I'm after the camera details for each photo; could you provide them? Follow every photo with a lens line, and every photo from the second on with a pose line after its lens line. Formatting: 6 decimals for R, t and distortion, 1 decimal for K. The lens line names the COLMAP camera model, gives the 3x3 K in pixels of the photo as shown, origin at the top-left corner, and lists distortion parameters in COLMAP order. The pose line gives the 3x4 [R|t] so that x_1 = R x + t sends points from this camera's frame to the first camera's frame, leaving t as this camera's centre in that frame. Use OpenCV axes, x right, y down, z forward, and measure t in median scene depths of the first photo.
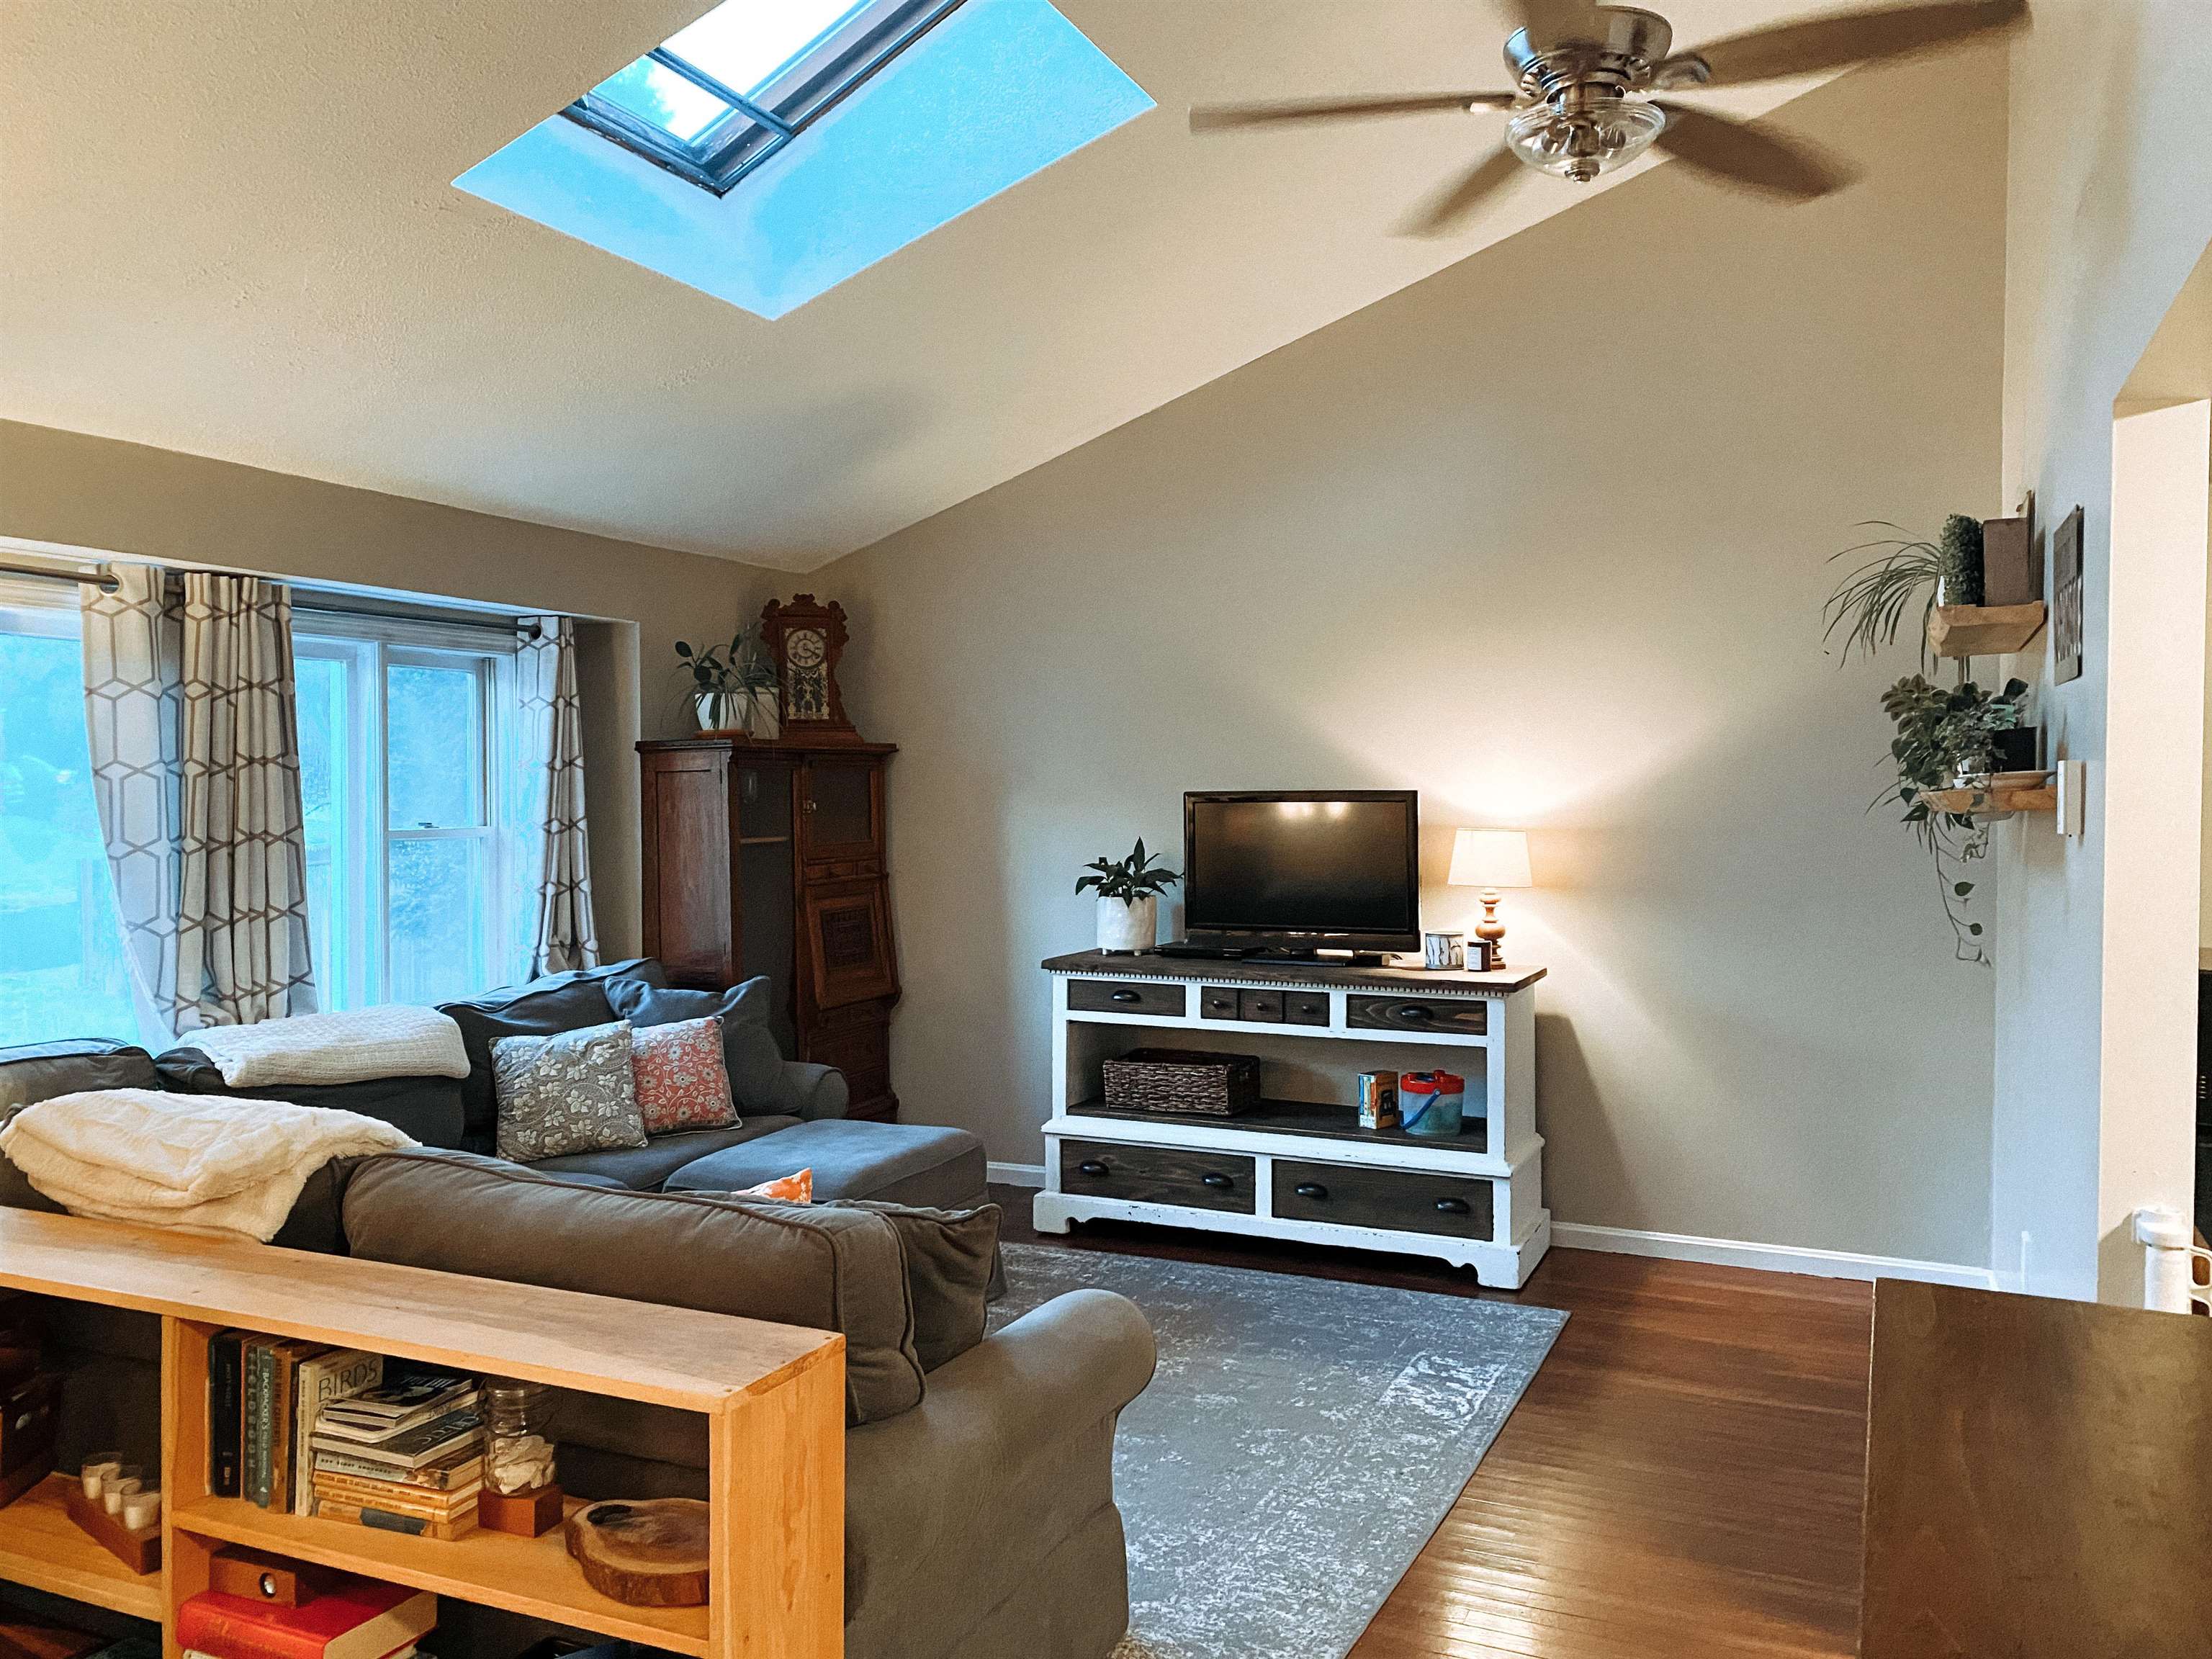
lens RADIAL K [[1684.0, 0, 1109.5], [0, 1684.0, 802.0], [0, 0, 1]] dist [0.078417, -0.092979]
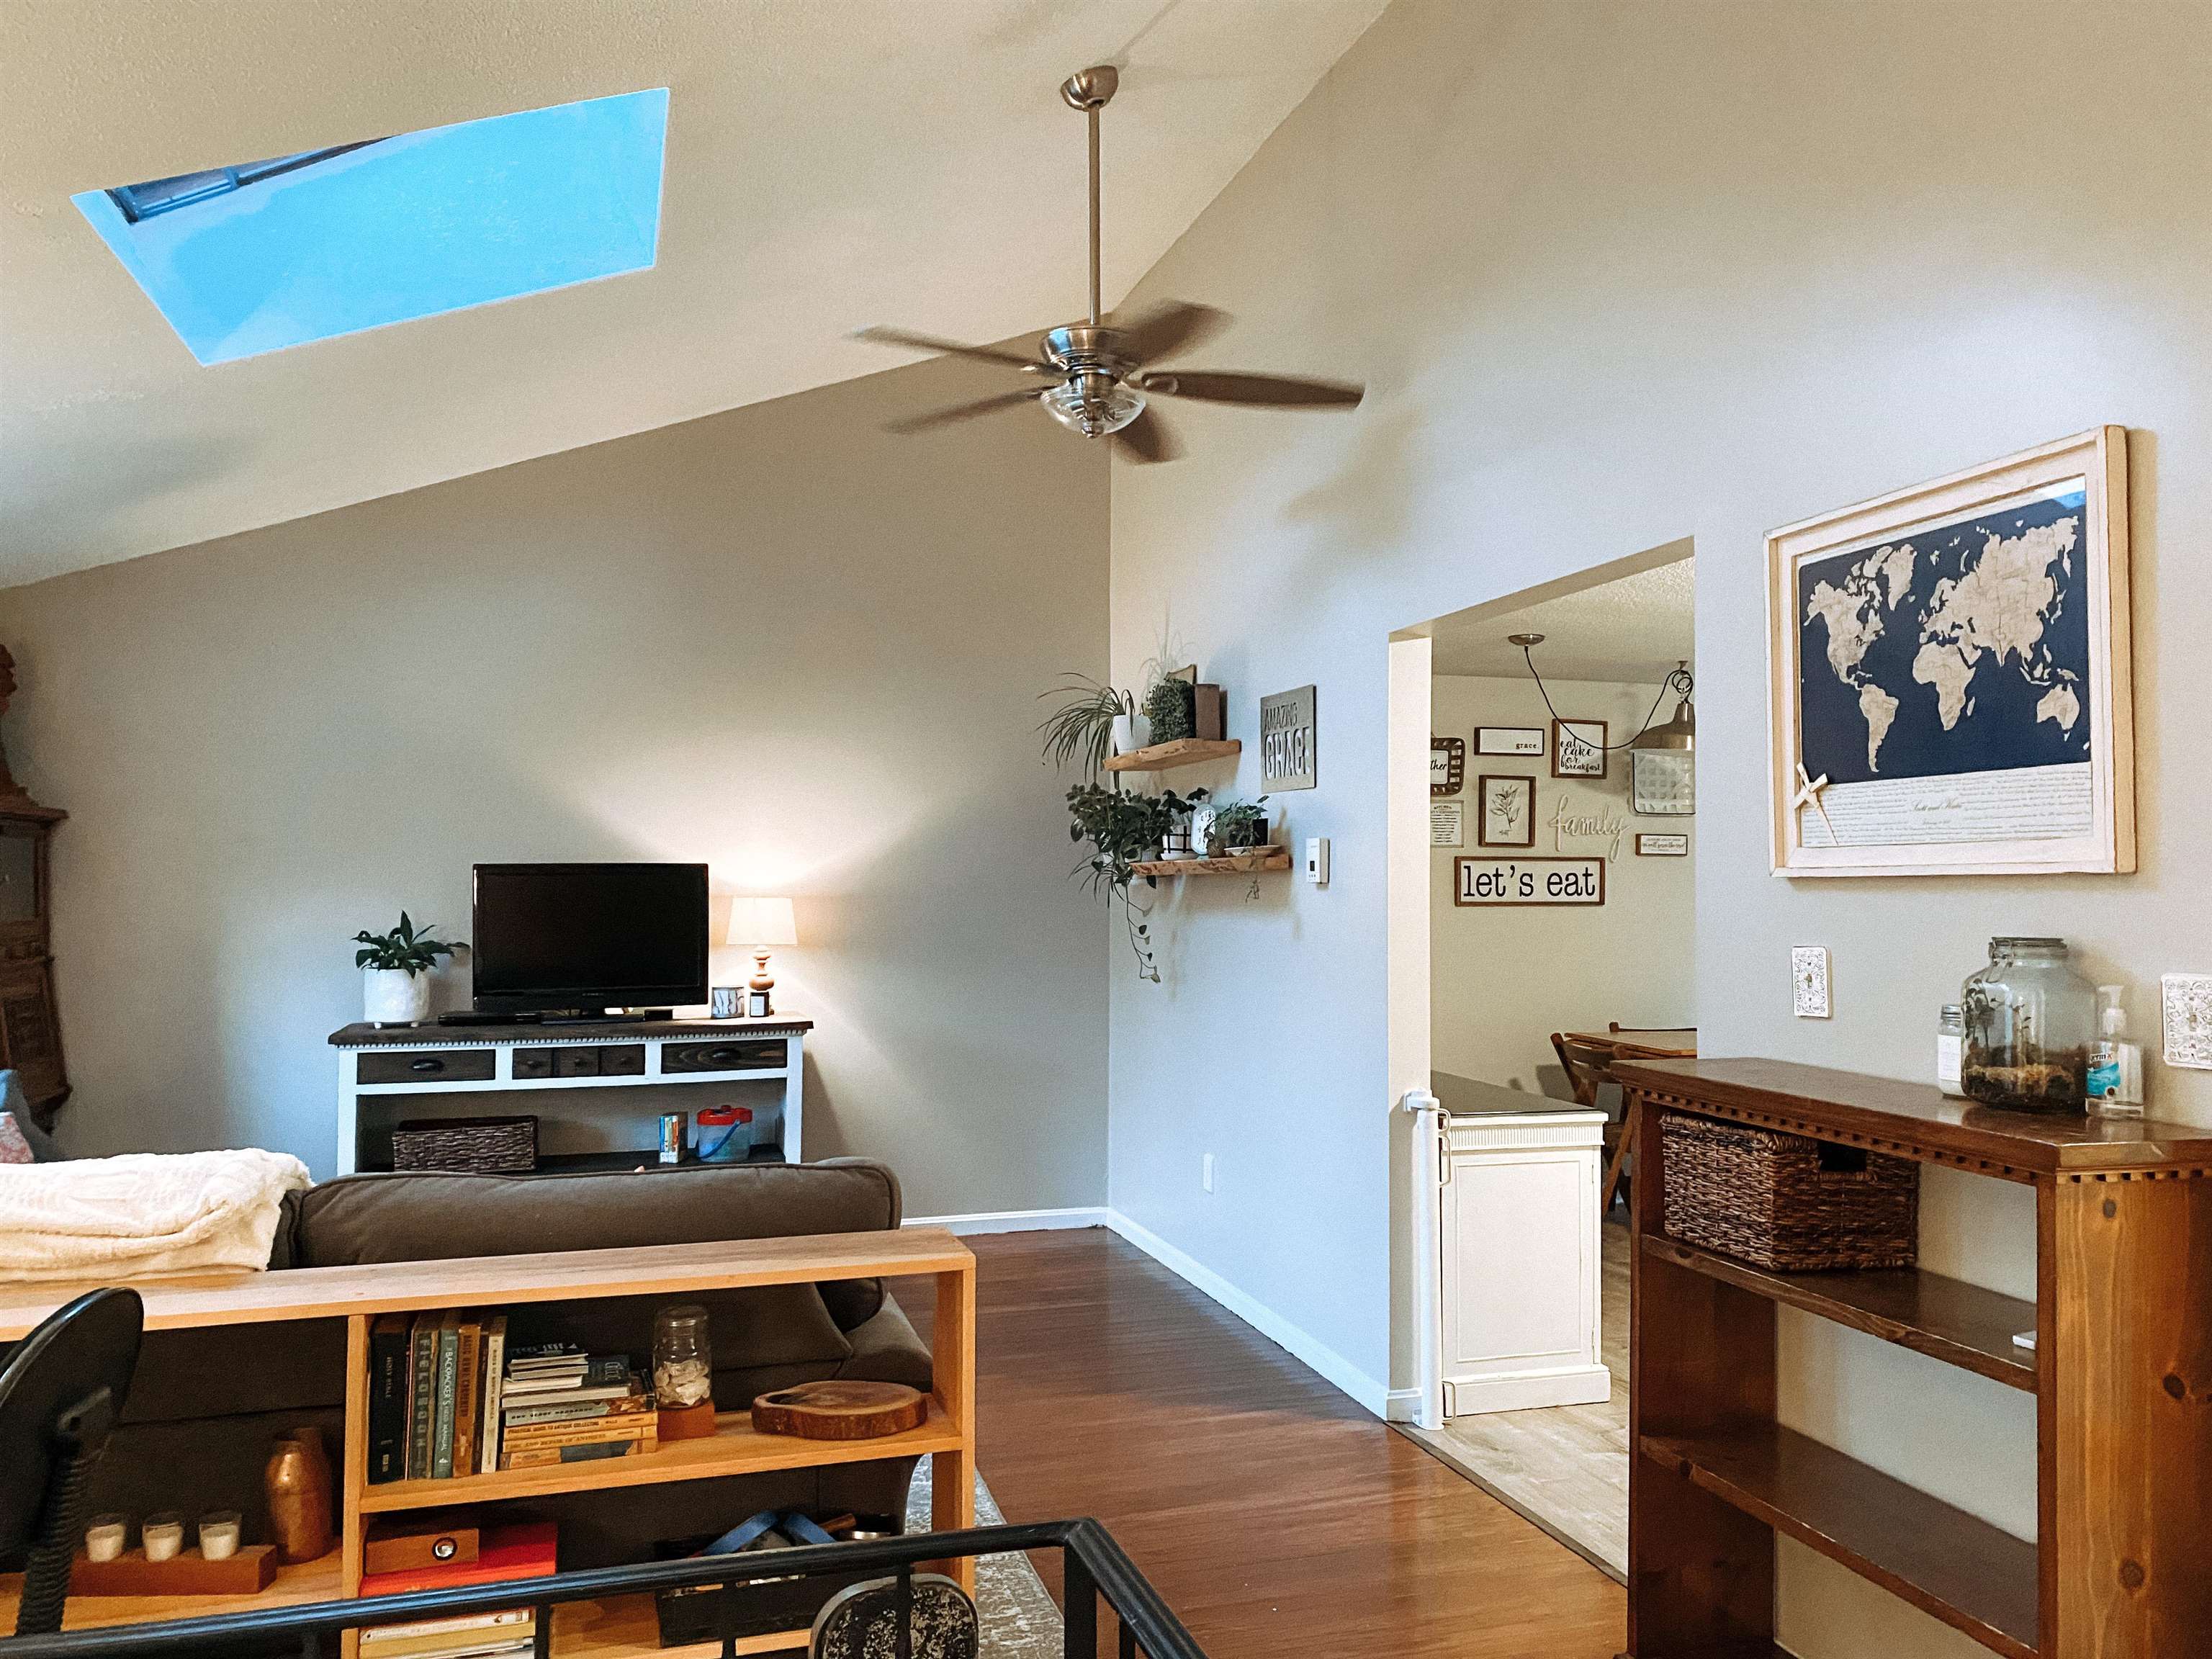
lens RADIAL K [[1684.0, 0, 1109.5], [0, 1684.0, 802.0], [0, 0, 1]] dist [0.078417, -0.092979]
pose [[0.758600, 0.029784, 0.650875, -0.361836], [0.007872, 0.998463, -0.054864, 0.017058], [-0.651509, 0.046744, 0.757200, -0.052866]]
